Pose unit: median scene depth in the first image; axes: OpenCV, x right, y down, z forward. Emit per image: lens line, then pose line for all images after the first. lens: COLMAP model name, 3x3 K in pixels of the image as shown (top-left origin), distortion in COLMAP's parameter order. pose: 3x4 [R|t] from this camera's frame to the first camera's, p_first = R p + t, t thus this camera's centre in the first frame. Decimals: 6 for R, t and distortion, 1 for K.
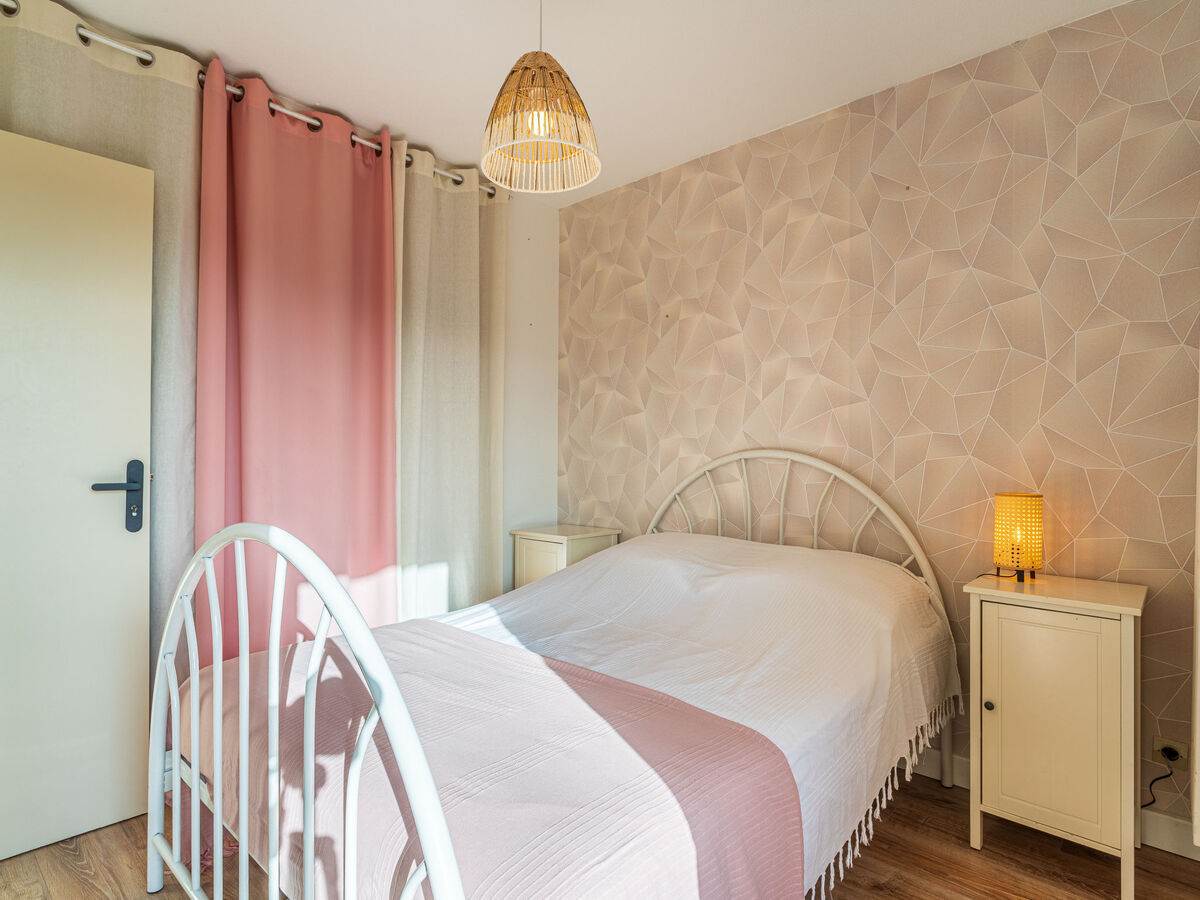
lens RADIAL K [[637.5, 0, 602.9], [0, 637.5, 451.4], [0, 0, 1]] dist [0.000405, 0.001472]
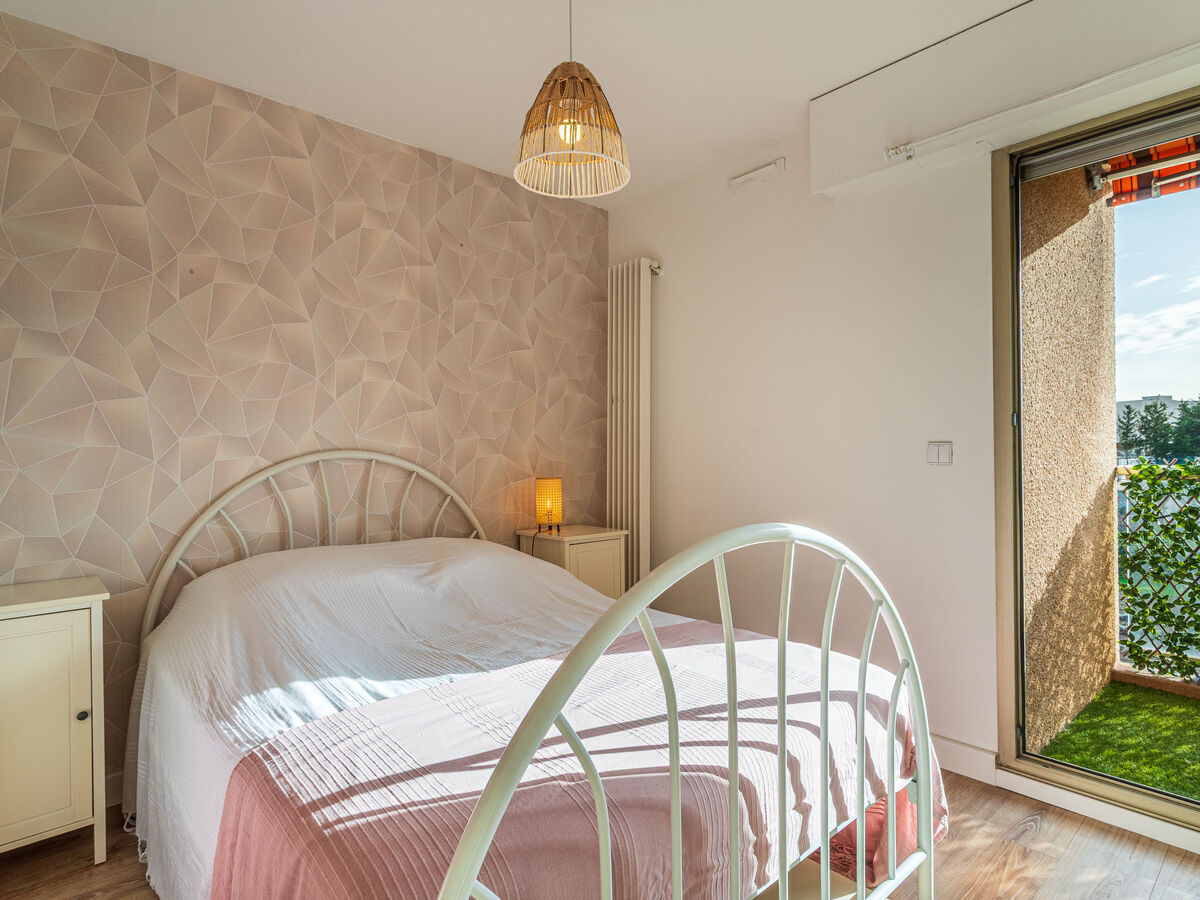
lens RADIAL K [[637.5, 0, 602.9], [0, 637.5, 451.4], [0, 0, 1]] dist [0.000405, 0.001472]
pose [[0.119139, -0.007161, 0.992852, -0.672643], [0.003993, 0.999969, 0.006733, -0.006244], [-0.992870, 0.003162, 0.119164, 0.503048]]
